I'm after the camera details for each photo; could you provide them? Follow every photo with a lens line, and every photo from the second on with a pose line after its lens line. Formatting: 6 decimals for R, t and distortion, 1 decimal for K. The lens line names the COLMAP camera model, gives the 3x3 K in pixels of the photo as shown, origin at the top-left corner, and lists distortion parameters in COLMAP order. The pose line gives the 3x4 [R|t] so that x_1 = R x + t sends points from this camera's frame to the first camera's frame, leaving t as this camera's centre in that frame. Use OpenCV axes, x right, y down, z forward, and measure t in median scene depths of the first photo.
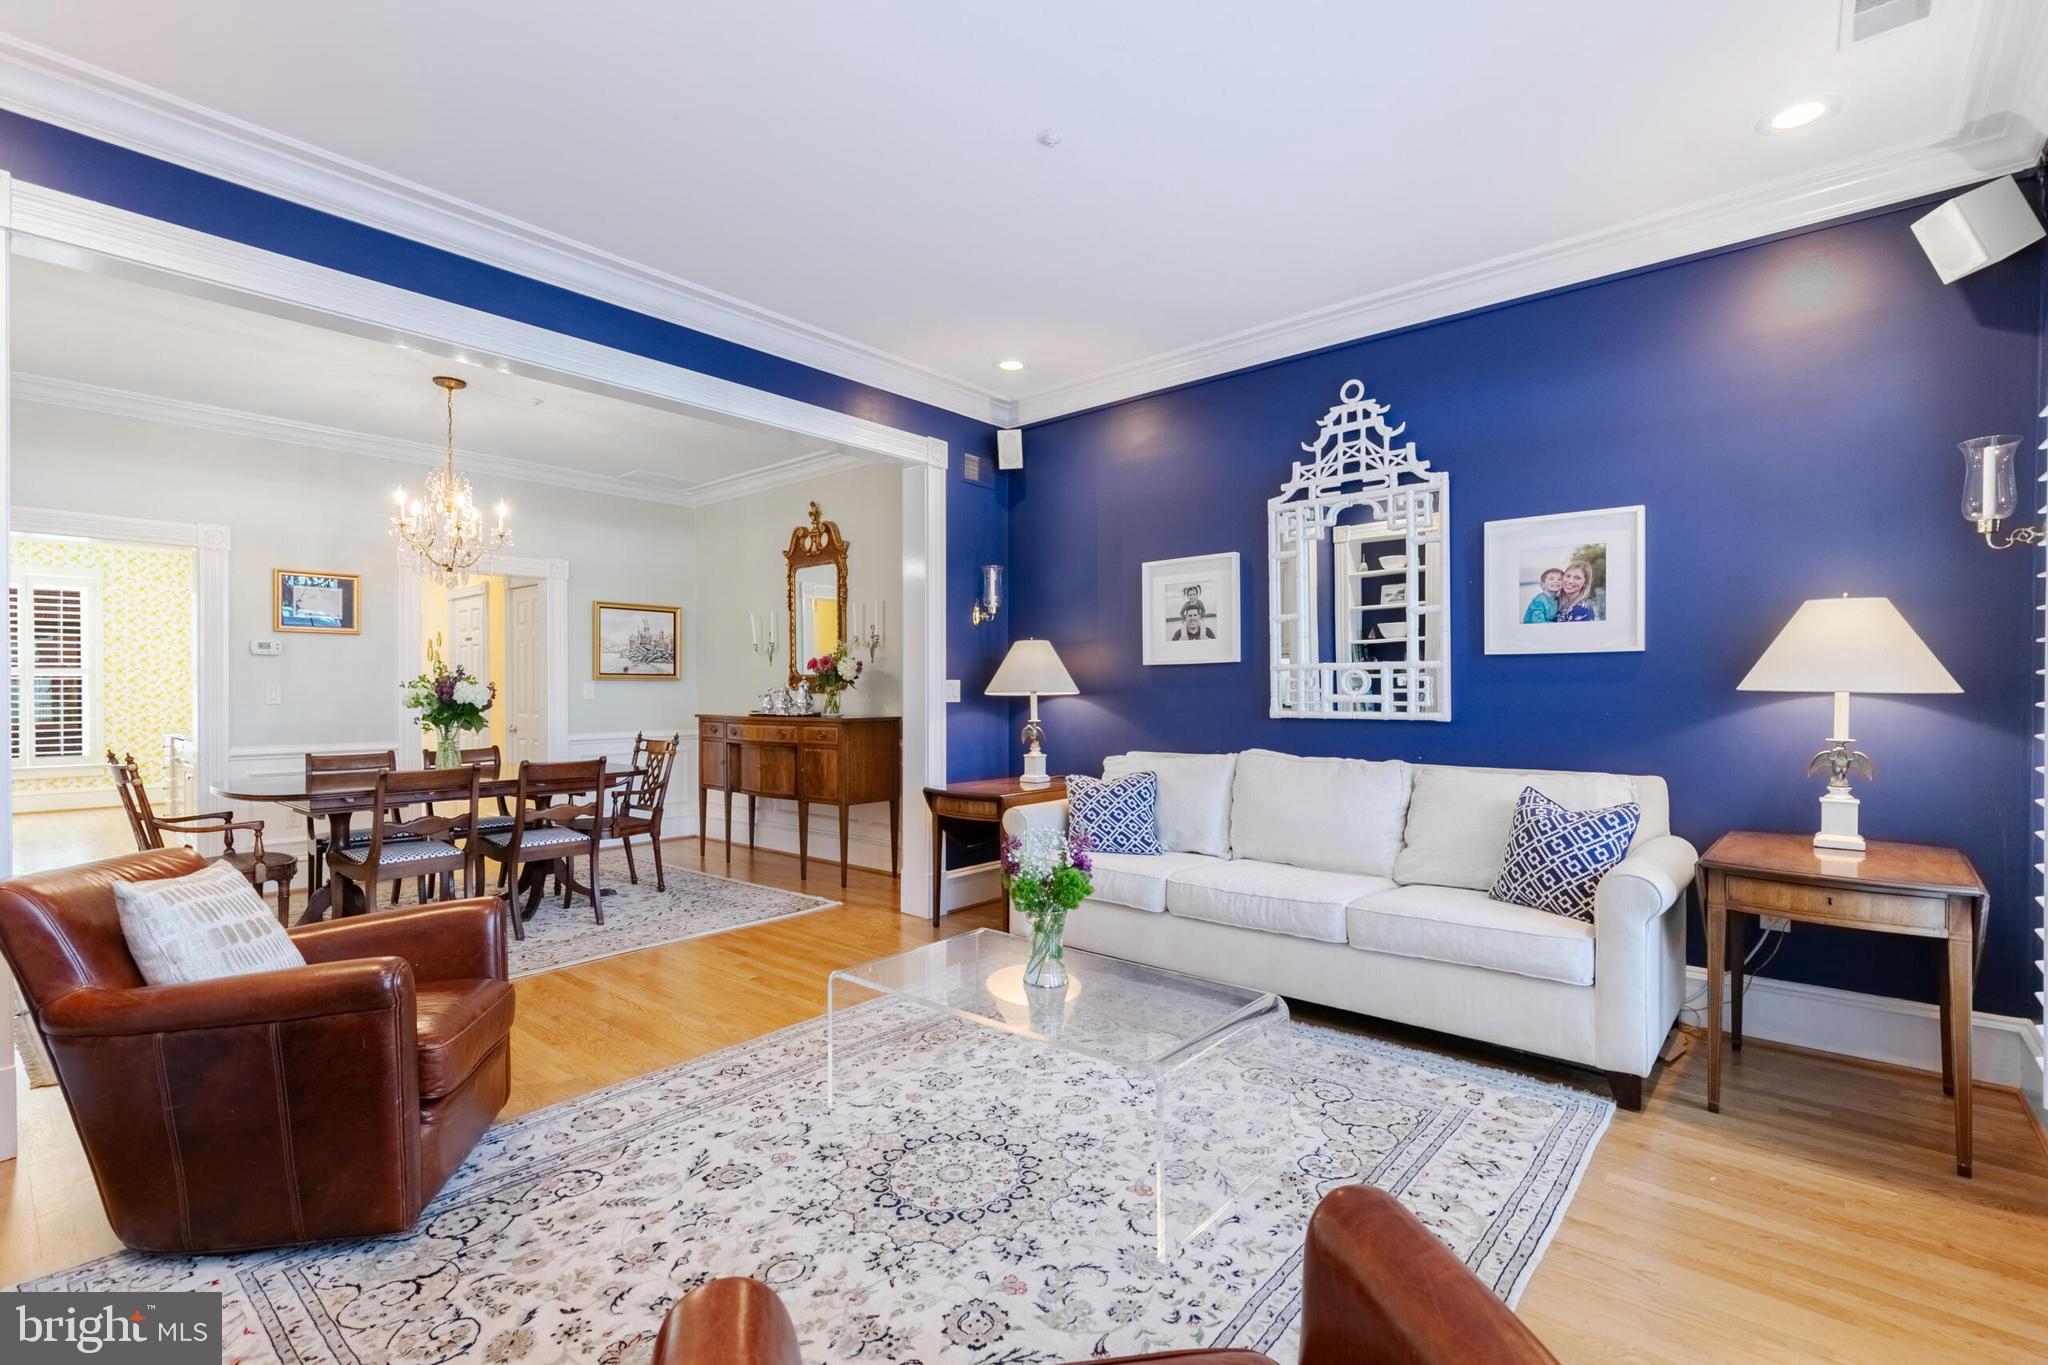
lens RADIAL K [[913.3, 0, 1019.0], [0, 913.3, 691.8], [0, 0, 1]] dist [0.005496, -0.000401]
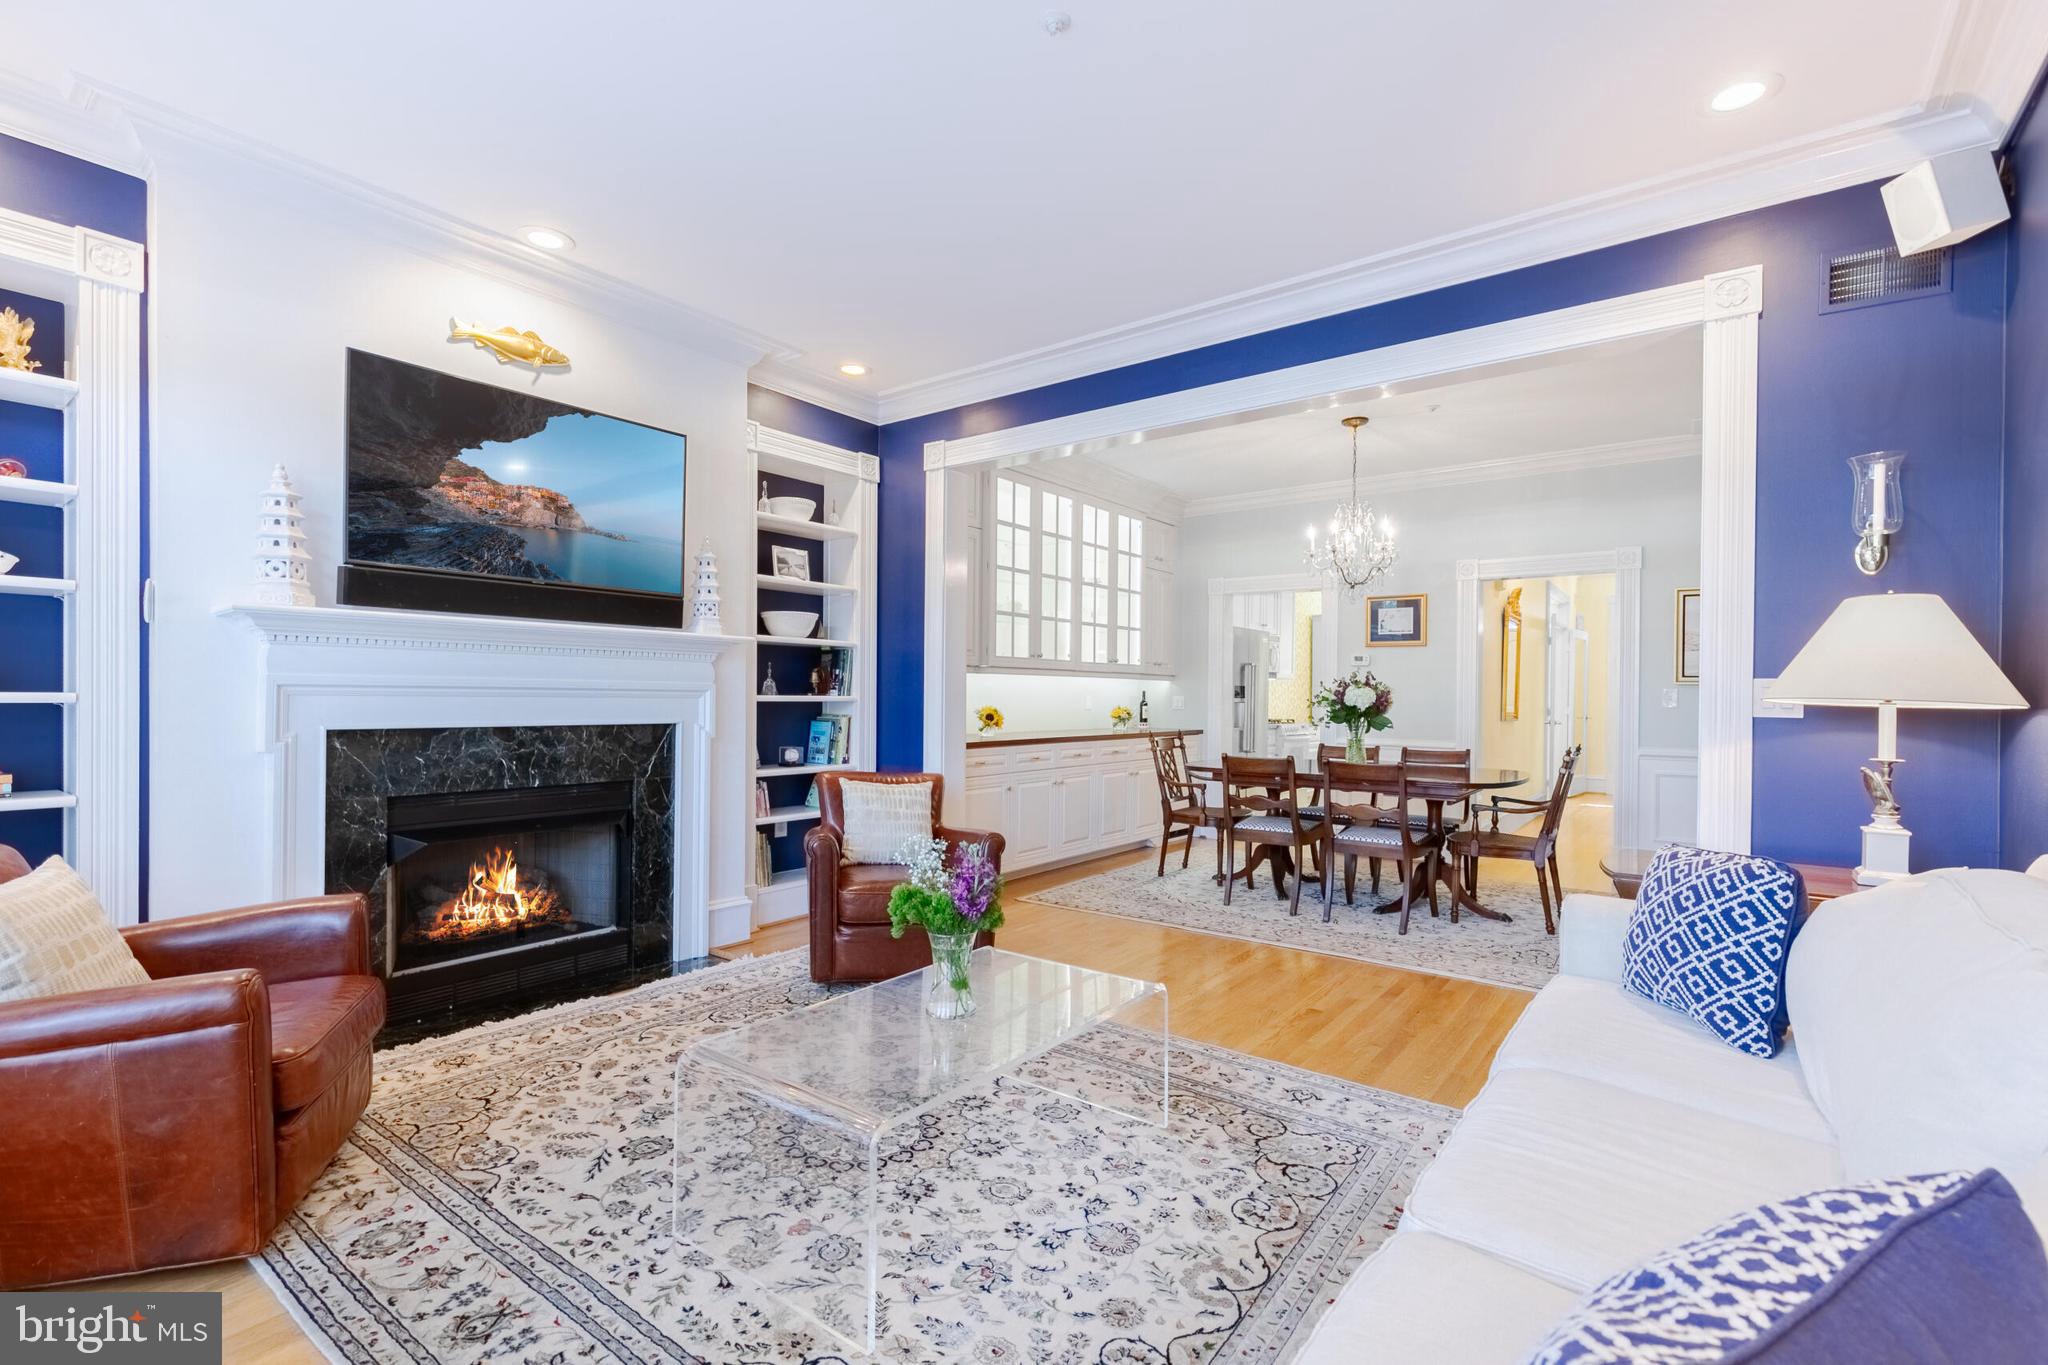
lens RADIAL K [[913.3, 0, 1019.0], [0, 913.3, 691.8], [0, 0, 1]] dist [0.005496, -0.000401]
pose [[0.085040, 0.002496, -0.996374, 0.807337], [-0.014527, 0.999894, 0.001265, 0.001819], [0.996272, 0.014367, 0.085067, 0.856378]]
